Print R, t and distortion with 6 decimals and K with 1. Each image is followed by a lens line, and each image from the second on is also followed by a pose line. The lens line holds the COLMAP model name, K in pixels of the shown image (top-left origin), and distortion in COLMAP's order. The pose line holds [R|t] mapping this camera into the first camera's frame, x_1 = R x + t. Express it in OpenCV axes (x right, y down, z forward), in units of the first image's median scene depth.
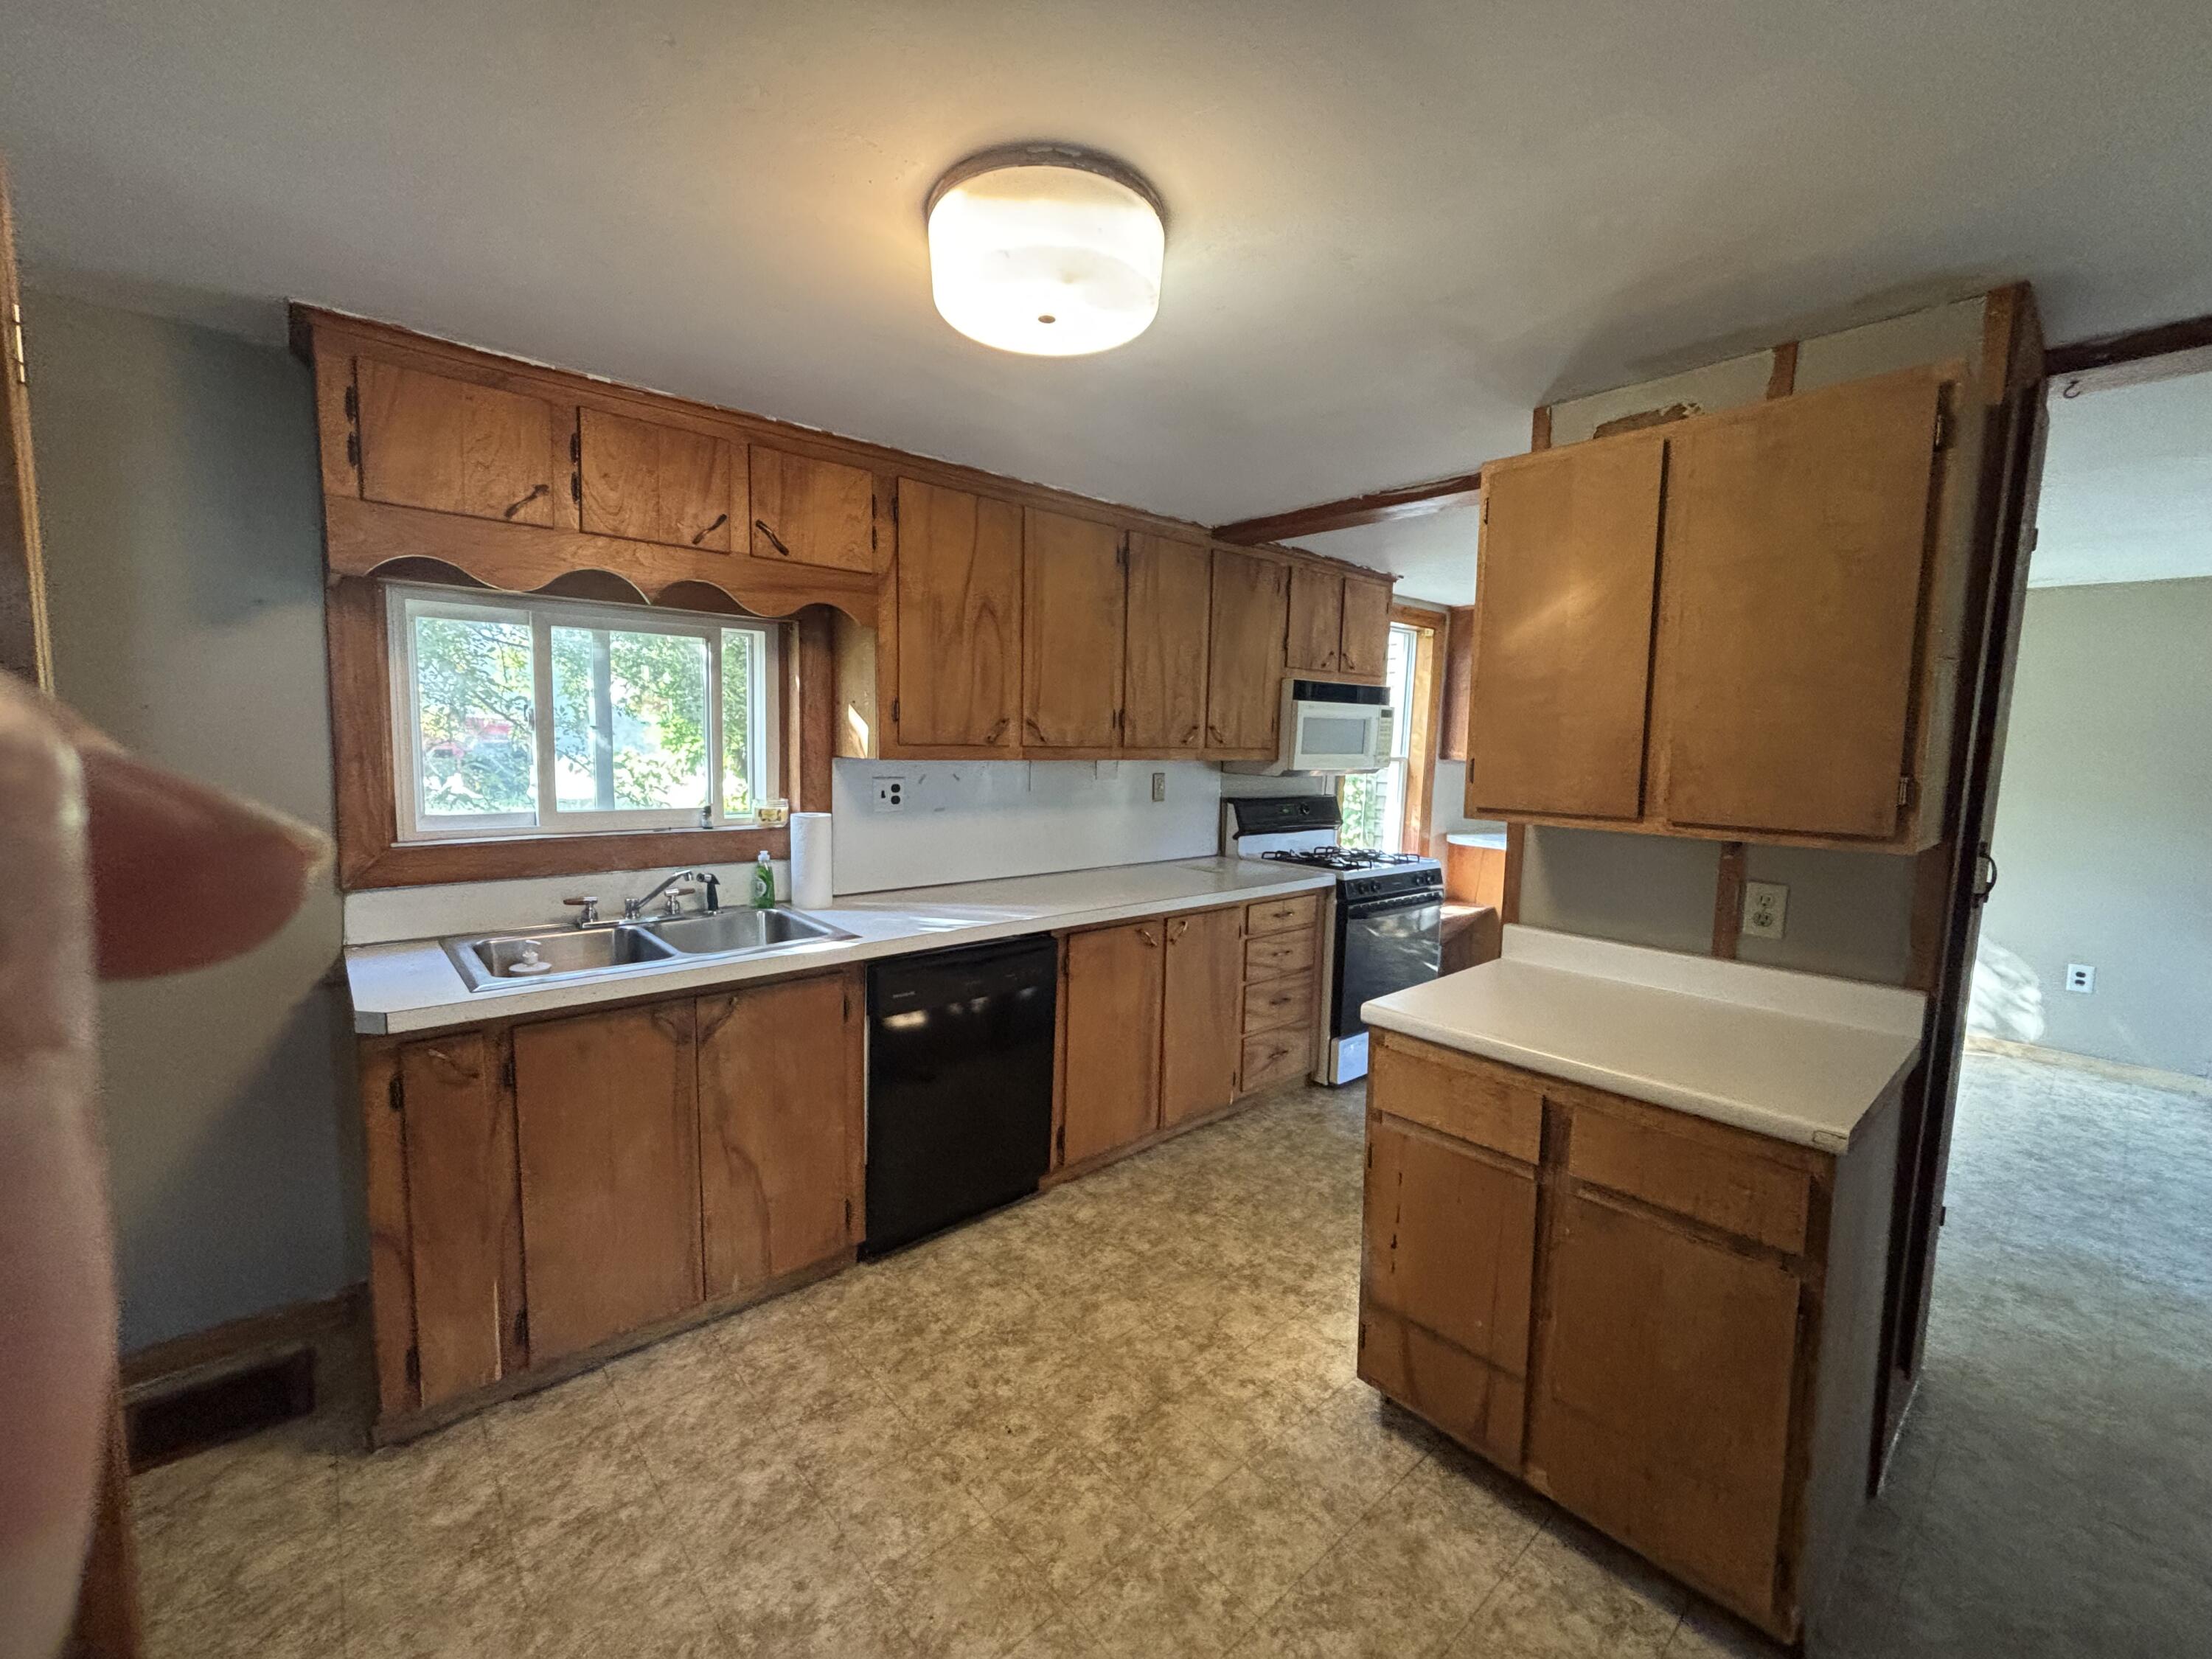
lens RADIAL K [[895.9, 0, 1115.2], [0, 895.9, 879.8], [0, 0, 1]] dist [0.002813, 0.000864]
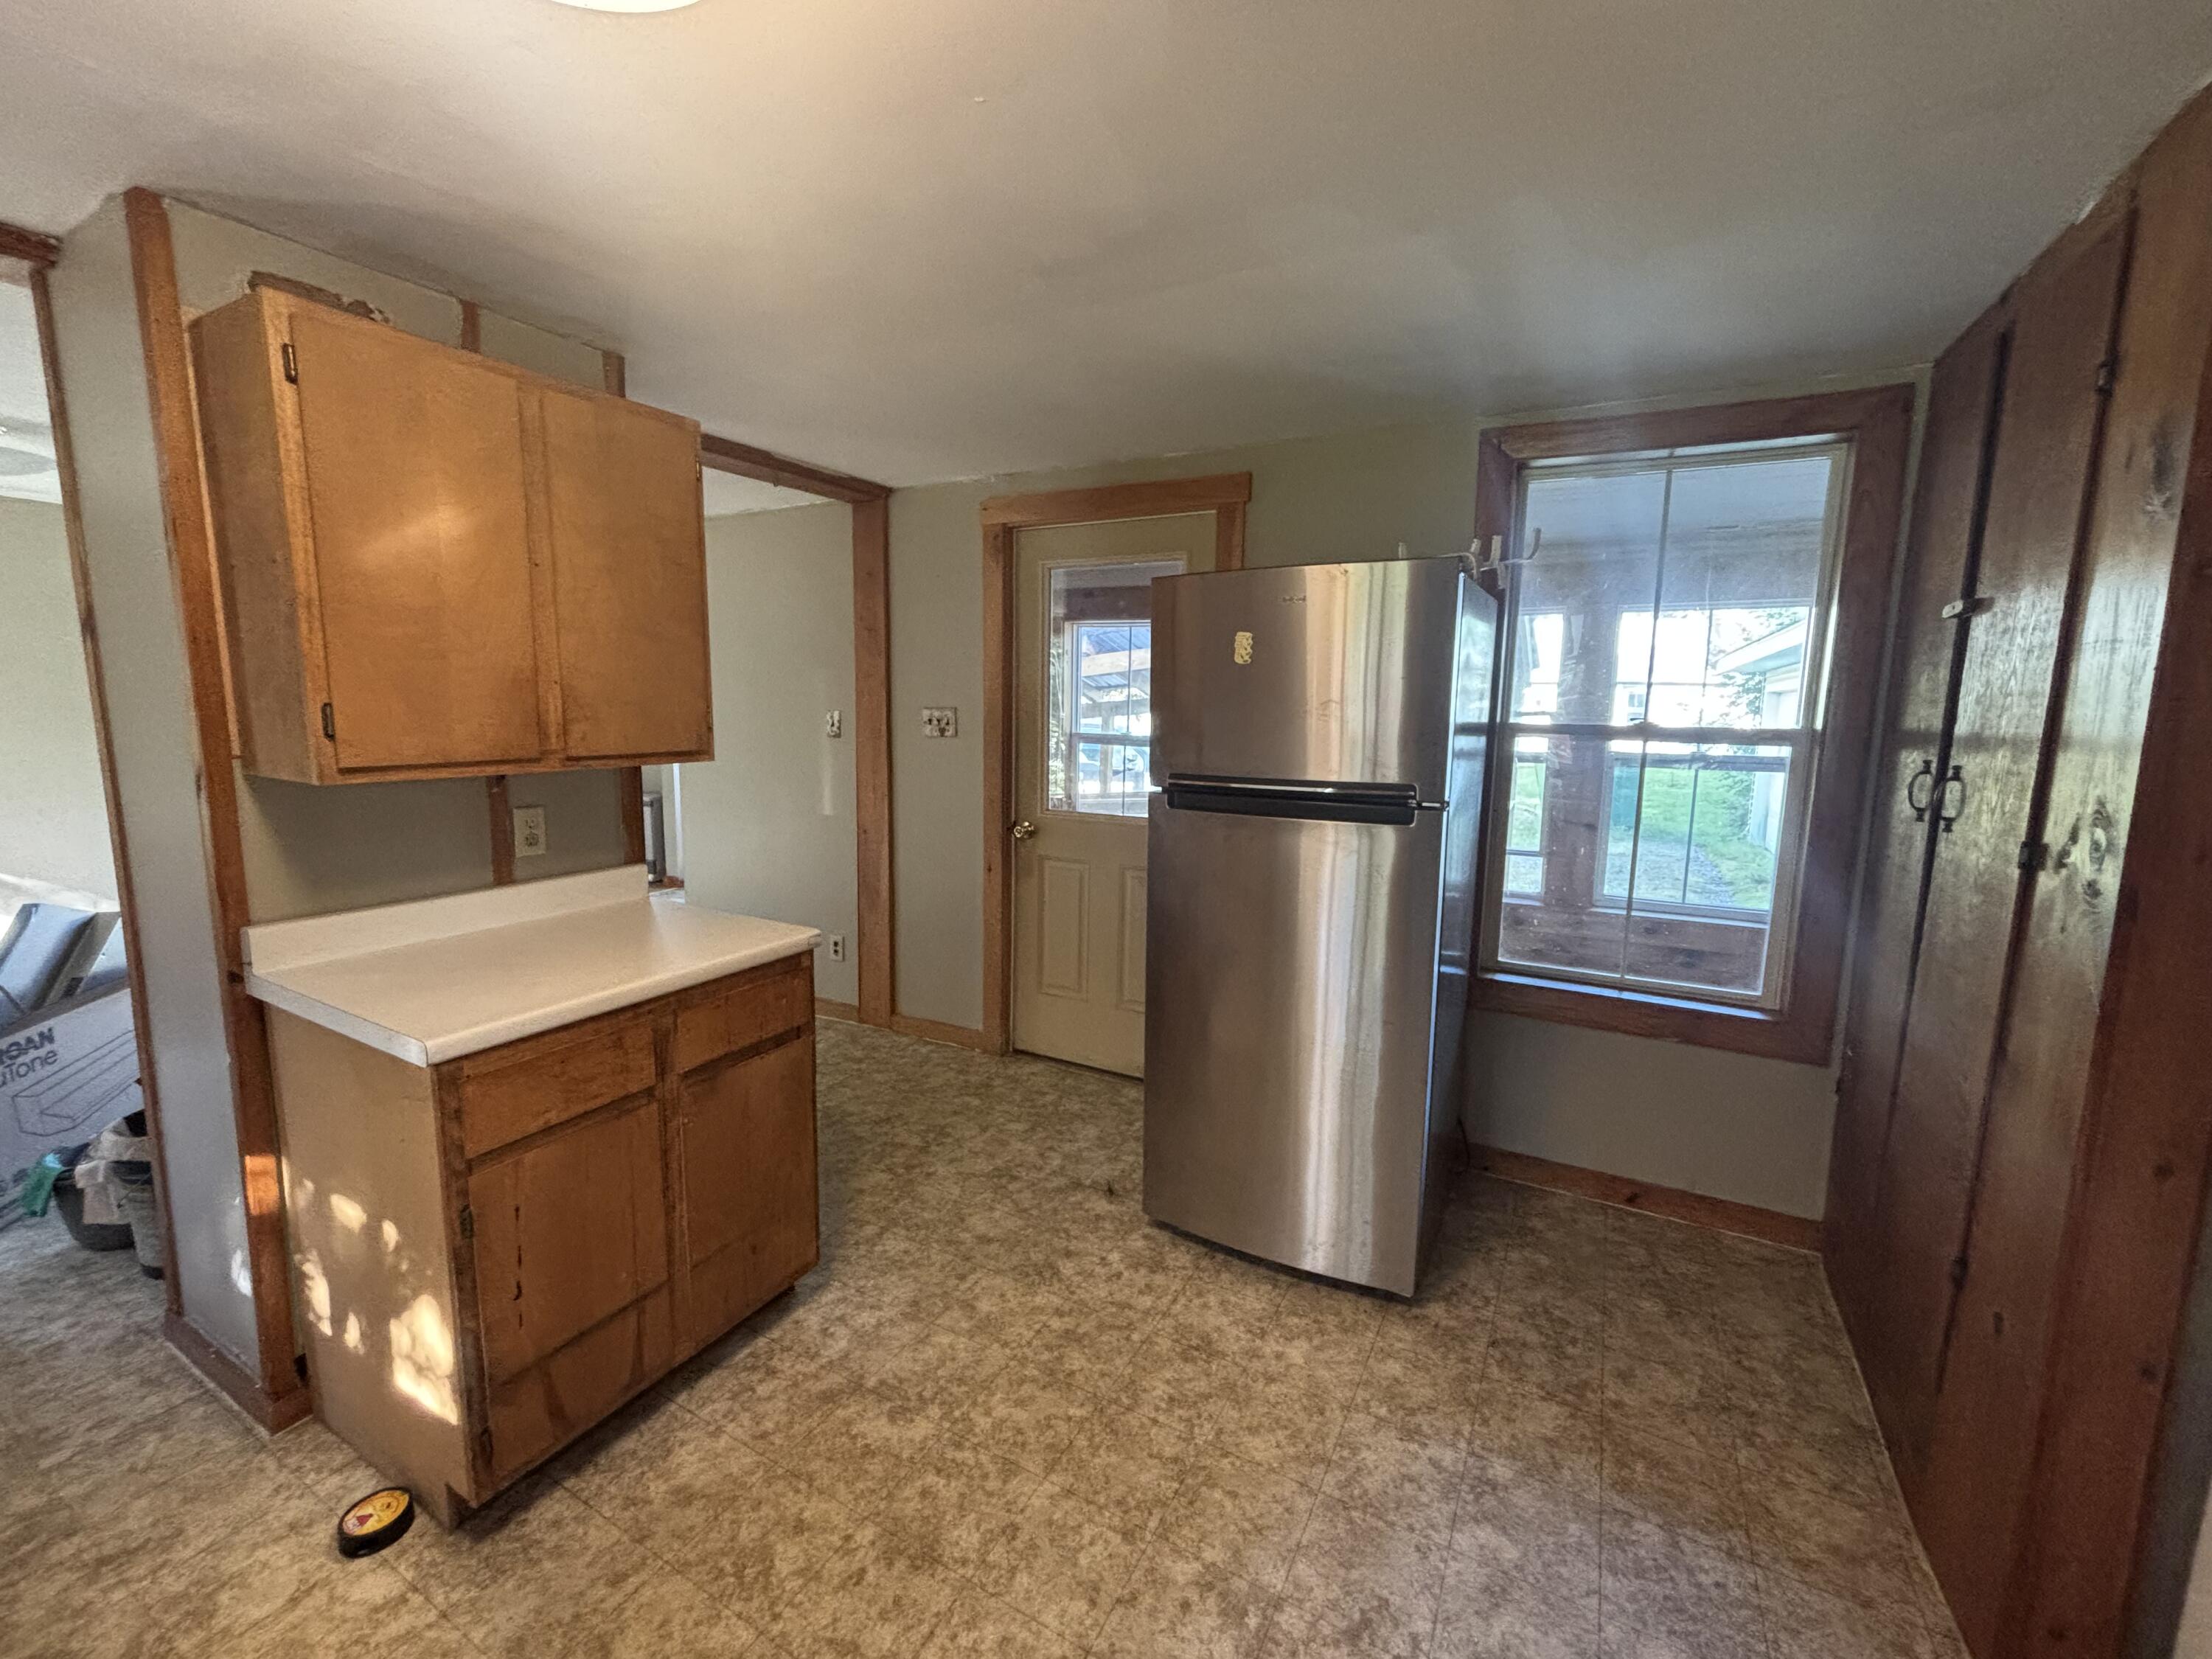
lens RADIAL K [[895.9, 0, 1117.5], [0, 895.9, 830.6], [0, 0, 1]] dist [0.002813, 0.000864]
pose [[-0.346549, -0.146793, 0.926475, -0.925975], [0.124116, 0.971820, 0.200403, -0.161298], [-0.929785, 0.184439, -0.318564, 1.051877]]
